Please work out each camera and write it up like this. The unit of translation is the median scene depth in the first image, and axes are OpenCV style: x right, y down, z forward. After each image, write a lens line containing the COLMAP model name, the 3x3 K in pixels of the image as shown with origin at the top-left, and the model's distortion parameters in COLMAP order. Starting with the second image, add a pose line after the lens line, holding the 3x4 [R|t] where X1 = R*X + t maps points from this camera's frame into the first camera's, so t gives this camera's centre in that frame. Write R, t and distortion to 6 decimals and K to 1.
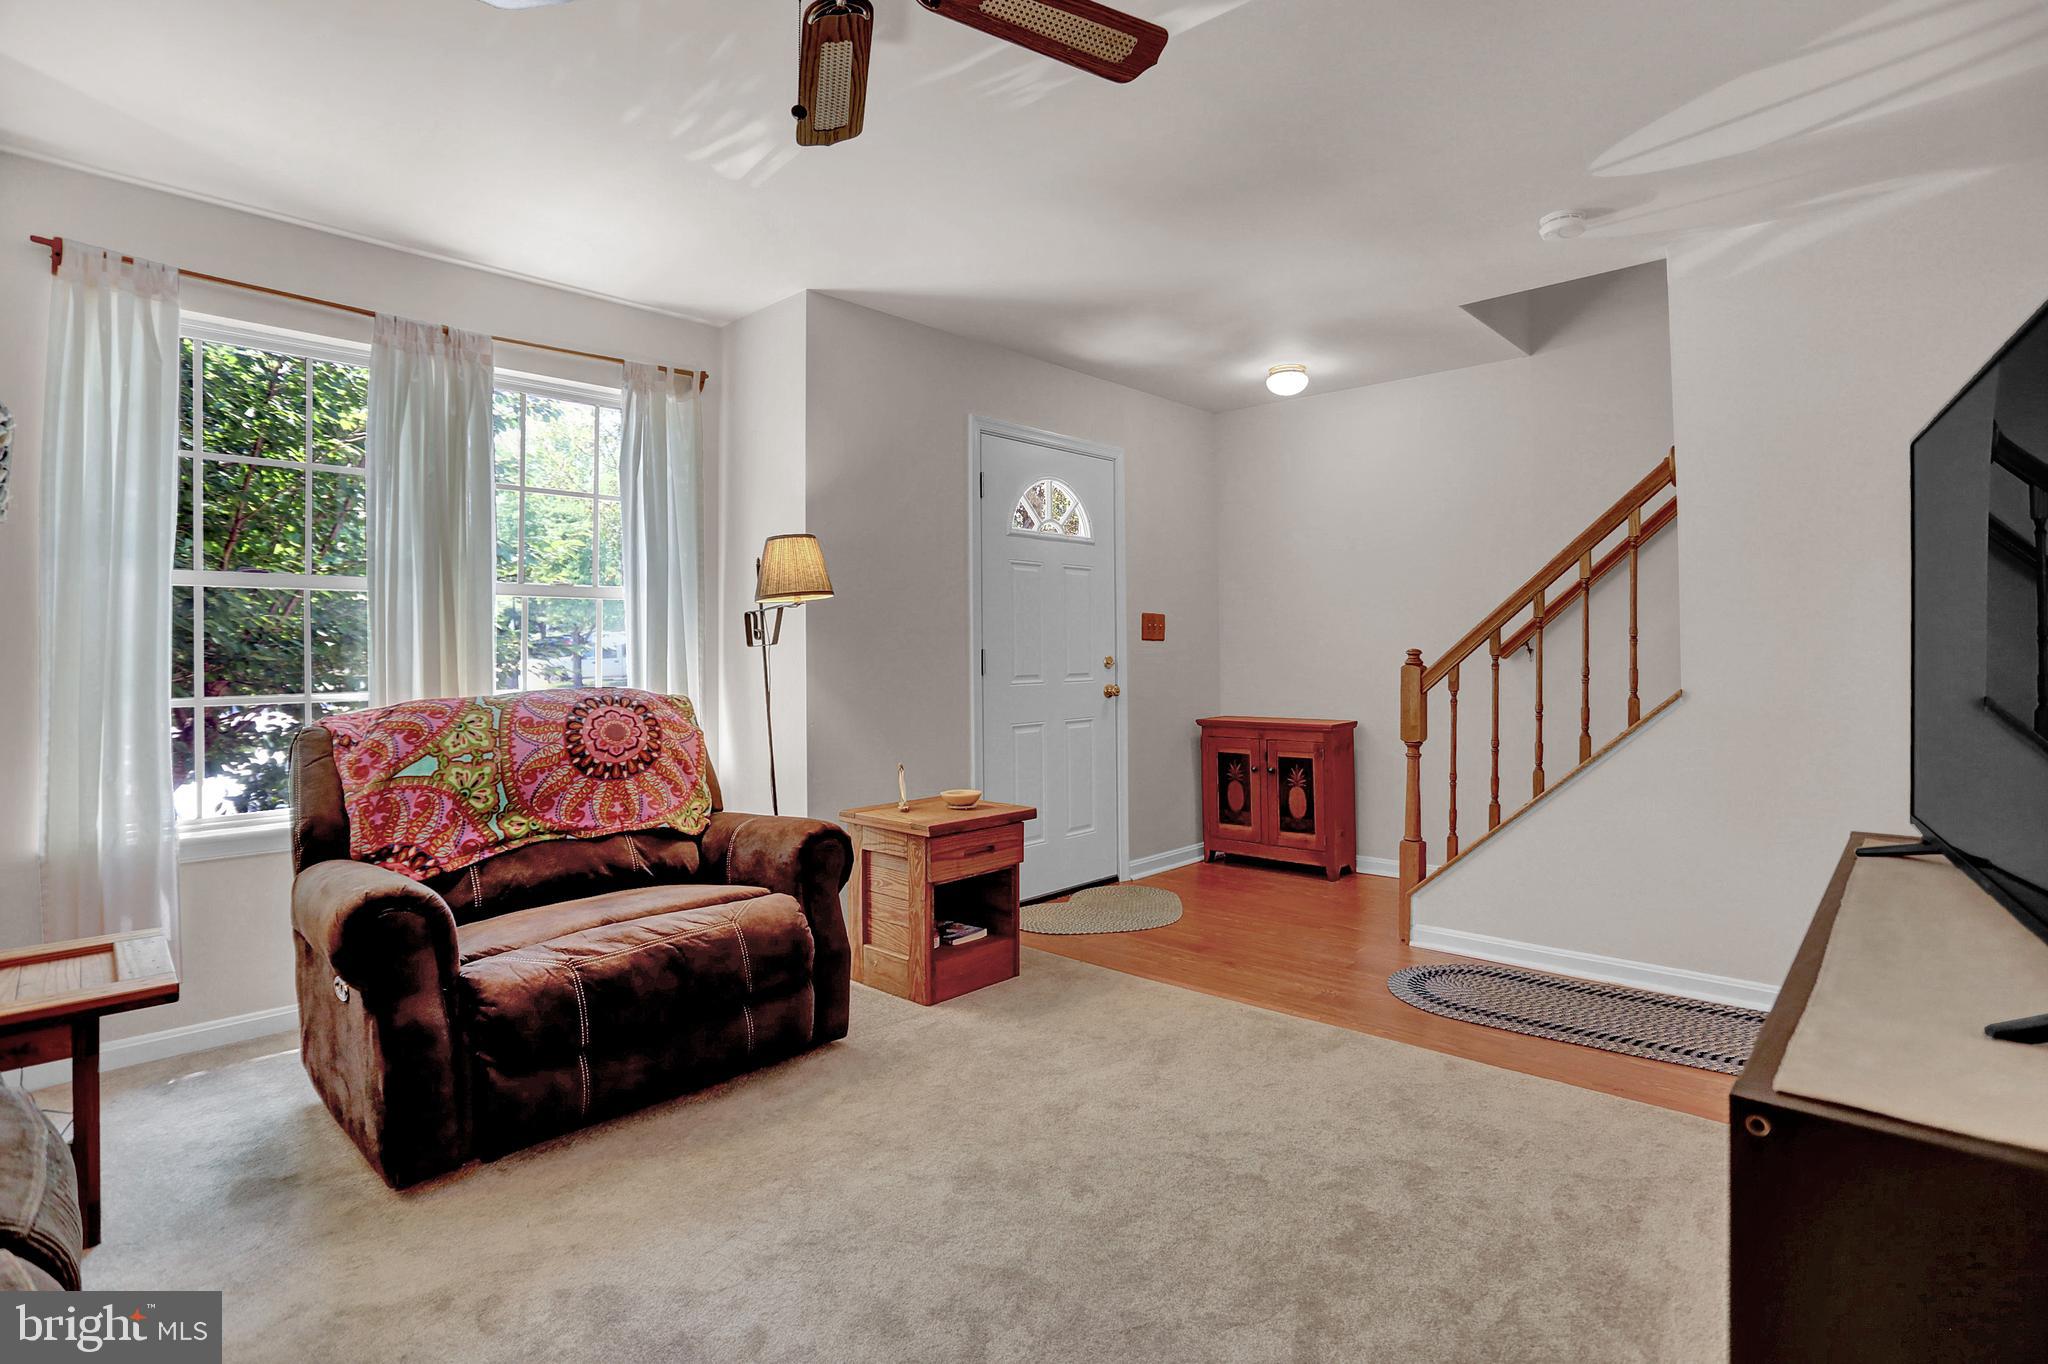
lens RADIAL K [[998.3, 0, 990.5], [0, 998.3, 645.2], [0, 0, 1]] dist [-0.058422, 0.024488]
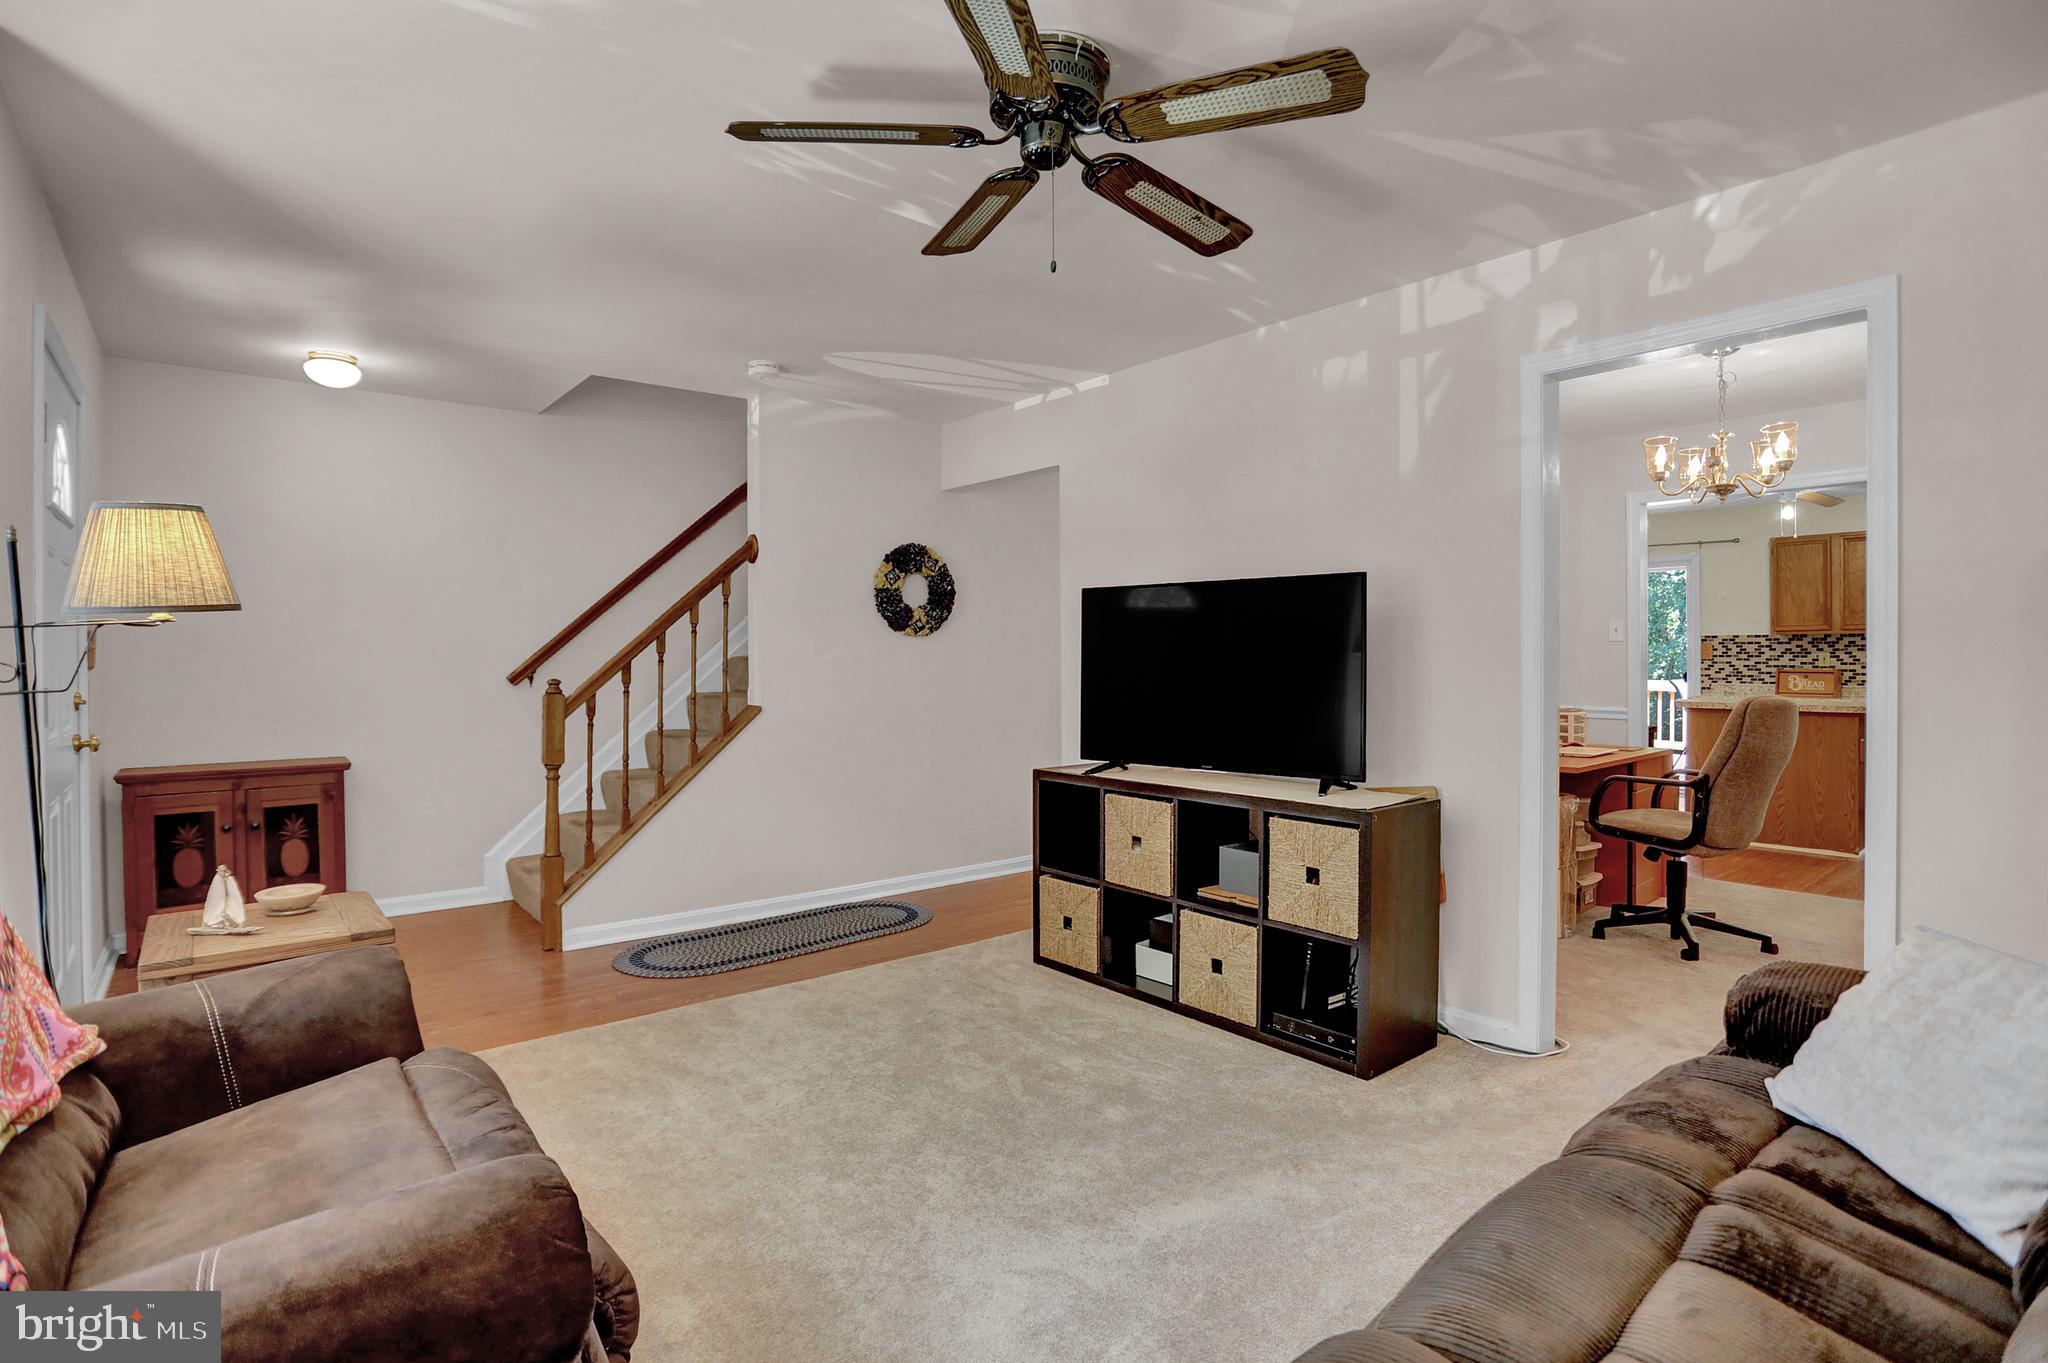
lens RADIAL K [[998.3, 0, 1023.7], [0, 998.3, 665.9], [0, 0, 1]] dist [-0.058422, 0.024488]
pose [[0.133950, 0.000999, 0.990988, -0.584600], [-0.004504, 0.999990, -0.000399, -0.013142], [-0.990978, -0.004410, 0.133953, 0.347133]]
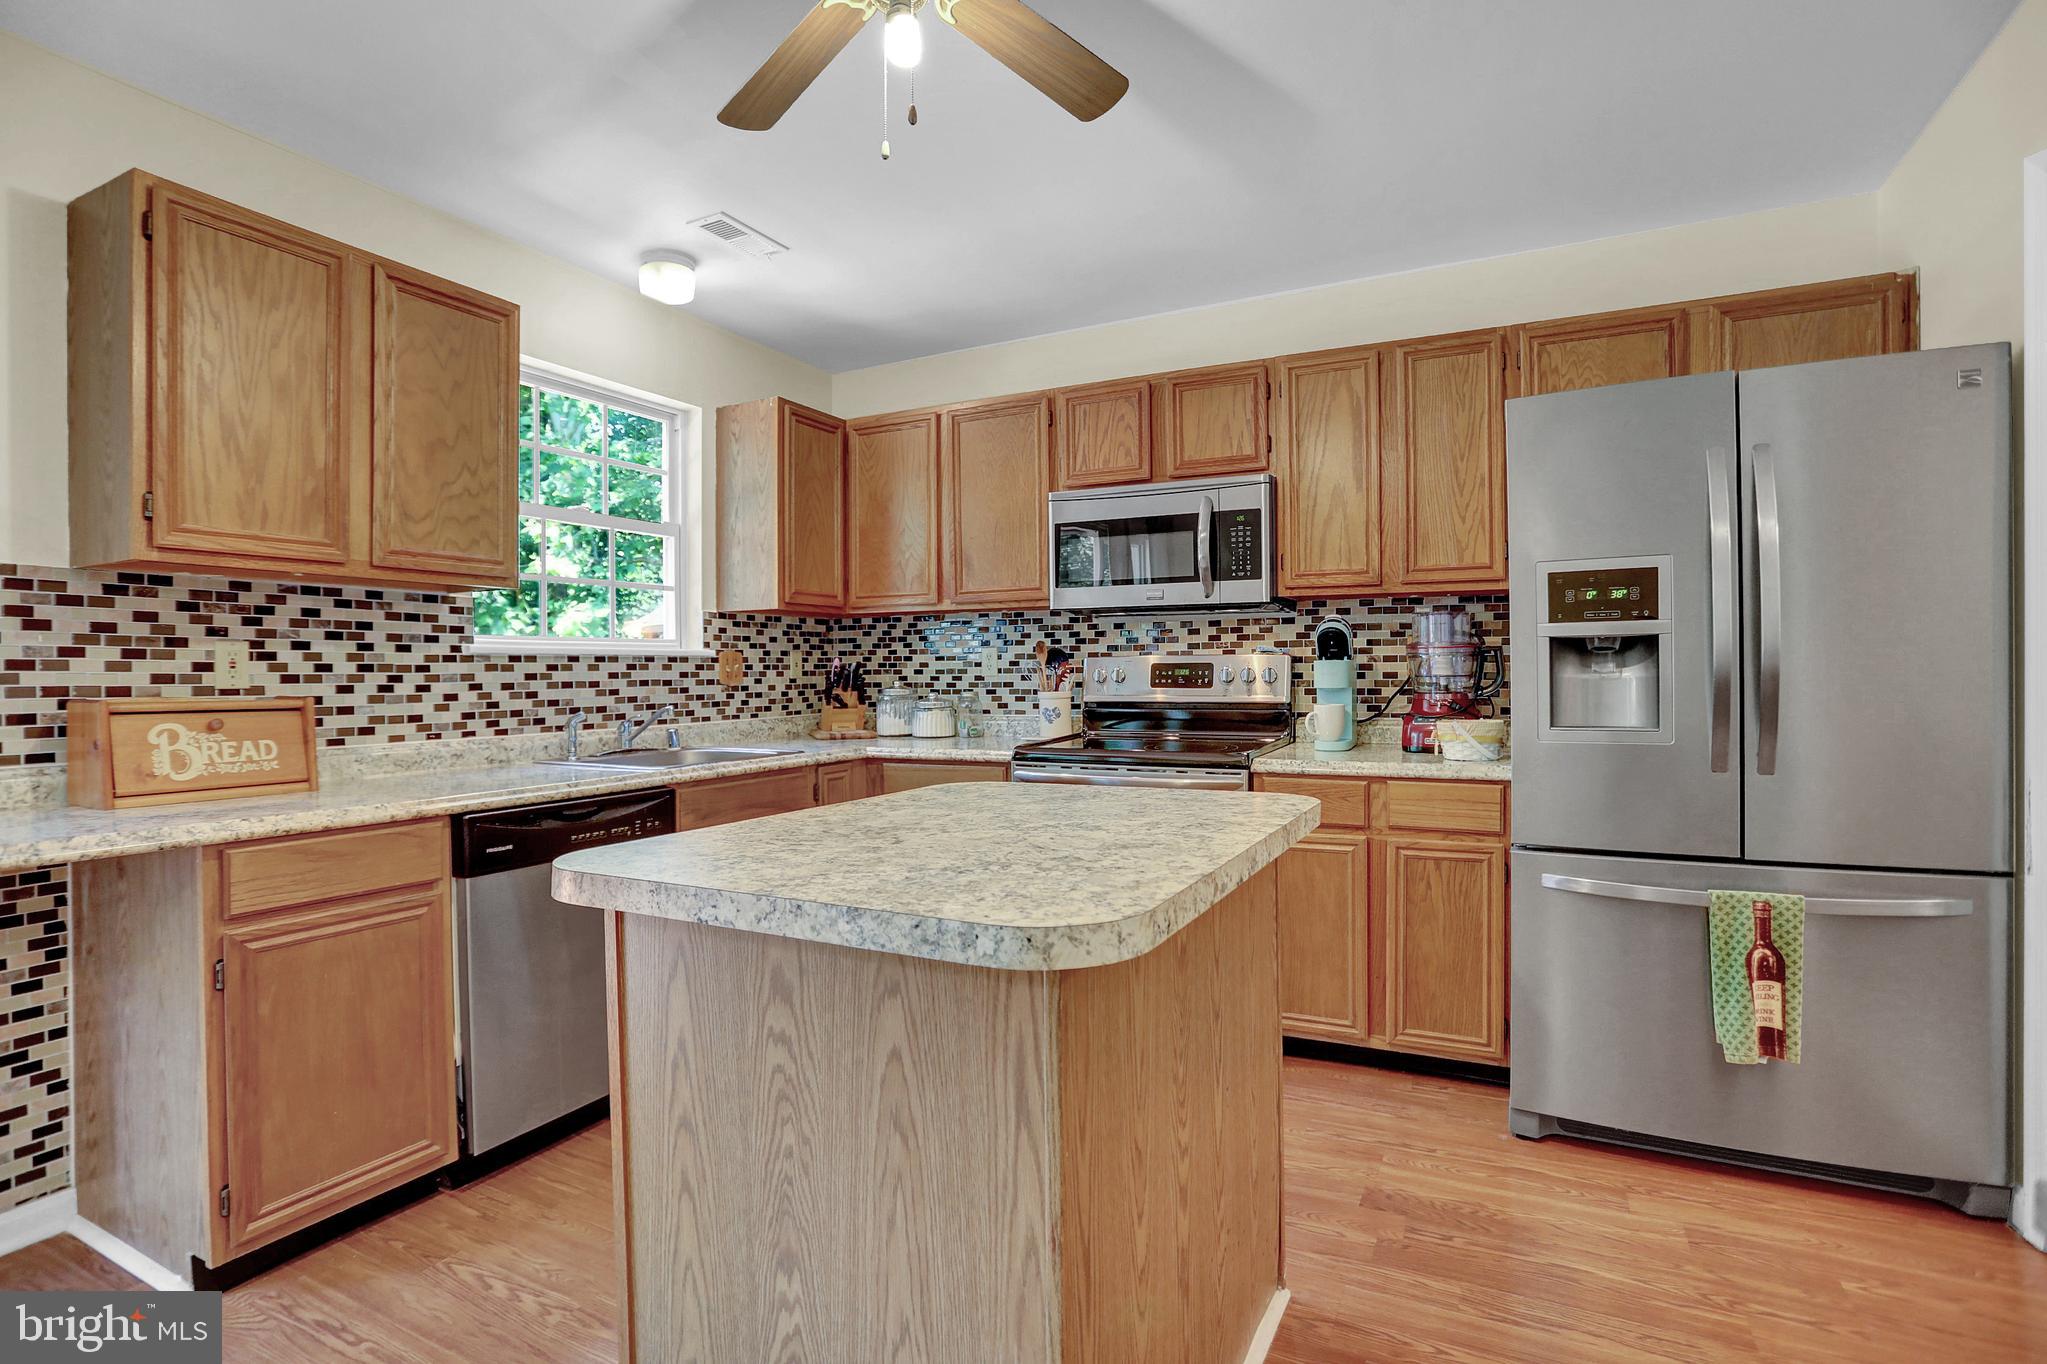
lens RADIAL K [[997.8, 0, 1023.8], [0, 997.8, 671.4], [0, 0, 1]] dist [-0.058422, 0.024488]
pose [[-0.965566, 0.019386, -0.259435, 1.325426], [0.022243, 0.999720, -0.008081, -0.015505], [0.259206, -0.013573, -0.965727, -0.328801]]
